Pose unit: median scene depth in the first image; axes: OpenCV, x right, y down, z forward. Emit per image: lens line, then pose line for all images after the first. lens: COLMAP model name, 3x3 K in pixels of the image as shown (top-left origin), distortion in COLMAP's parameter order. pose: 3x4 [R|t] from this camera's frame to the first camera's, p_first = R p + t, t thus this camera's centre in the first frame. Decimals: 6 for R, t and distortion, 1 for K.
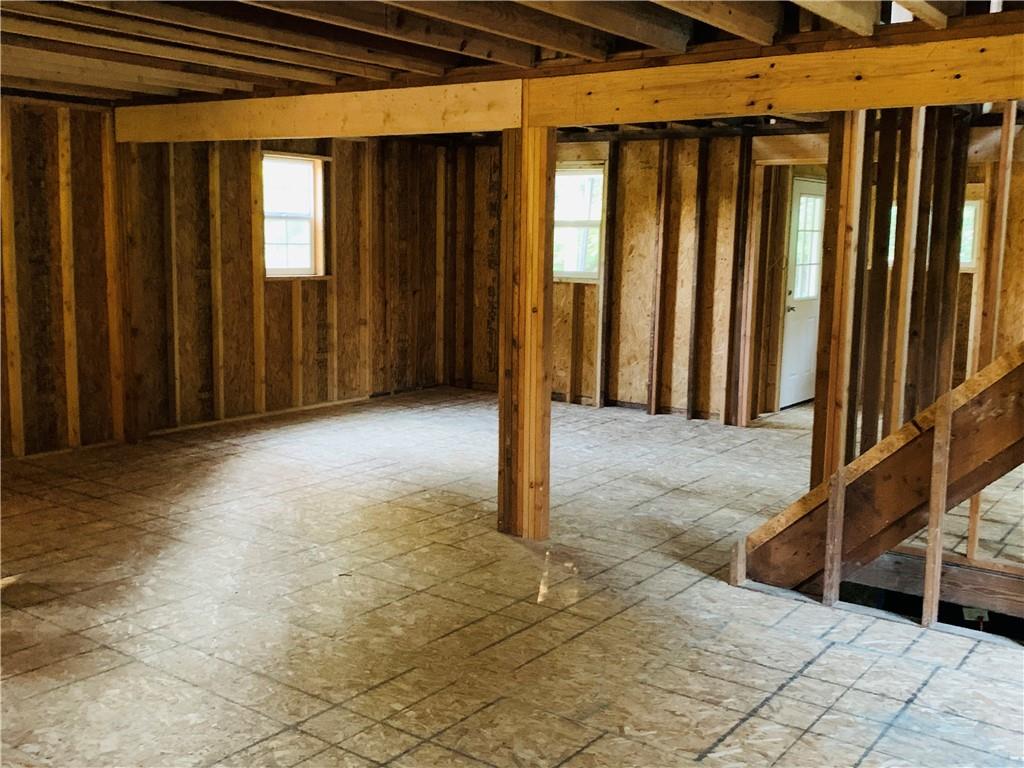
lens RADIAL K [[1053.5, 0, 479.8], [0, 1053.5, 380.3], [0, 0, 1]] dist [0.118839, -0.311918]
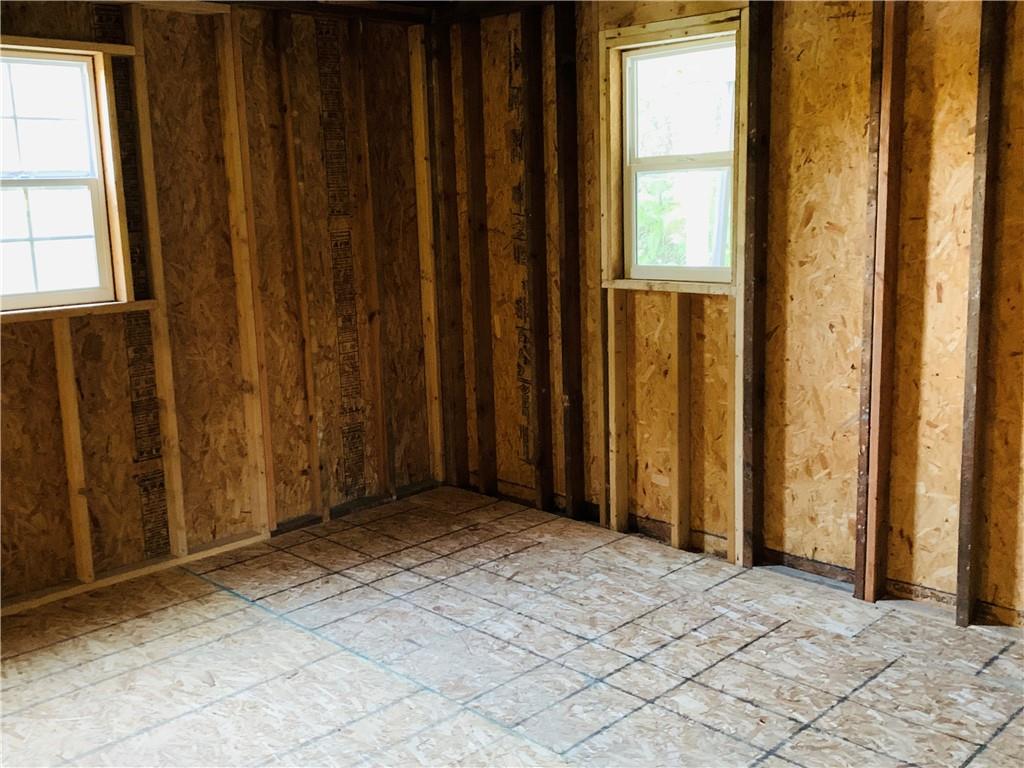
lens RADIAL K [[1053.5, 0, 479.8], [0, 1053.5, 380.3], [0, 0, 1]] dist [0.118839, -0.311918]
pose [[0.986909, -0.023501, -0.159555, 0.077354], [0.028977, 0.999065, 0.032080, -0.072502], [0.158652, -0.036283, 0.986668, 0.539819]]
